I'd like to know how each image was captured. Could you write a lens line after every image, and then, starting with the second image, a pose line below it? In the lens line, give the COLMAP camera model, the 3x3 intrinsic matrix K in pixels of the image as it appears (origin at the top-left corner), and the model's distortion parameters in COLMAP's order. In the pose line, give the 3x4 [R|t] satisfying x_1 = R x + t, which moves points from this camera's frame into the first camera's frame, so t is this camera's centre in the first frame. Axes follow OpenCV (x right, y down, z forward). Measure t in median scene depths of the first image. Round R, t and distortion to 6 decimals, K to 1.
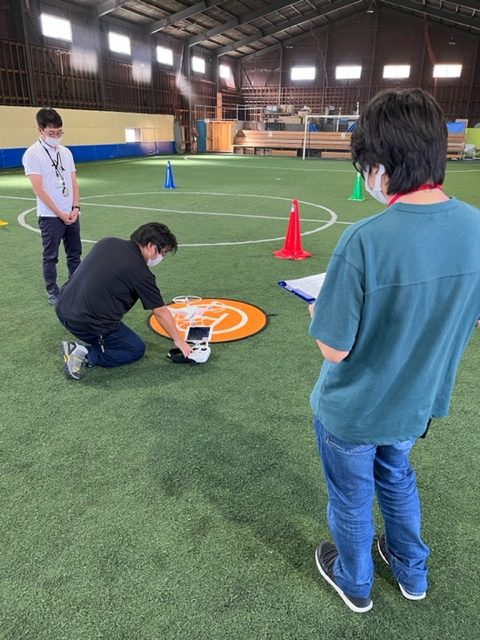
lens RADIAL K [[482.8, 0, 237.4], [0, 482.8, 318.8], [0, 0, 1]] dist [0.064995, -0.083658]
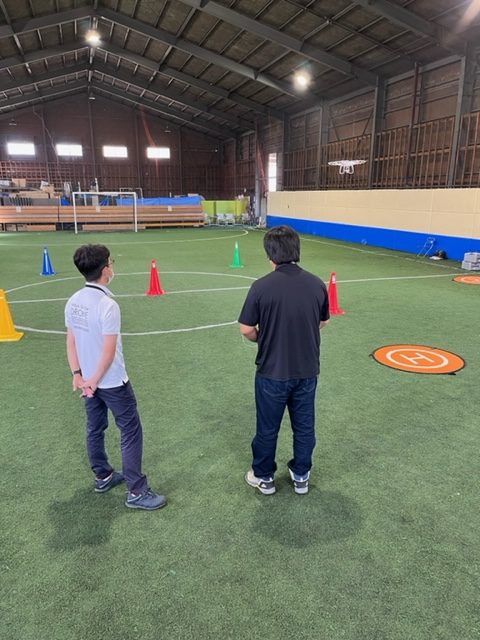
lens RADIAL K [[482.8, 0, 237.4], [0, 482.8, 318.8], [0, 0, 1]] dist [0.064995, -0.083658]
pose [[0.799181, -0.157708, 0.580033, -0.172766], [0.234466, 0.970319, -0.059226, -0.024469], [-0.553476, 0.183330, 0.812437, 0.053730]]
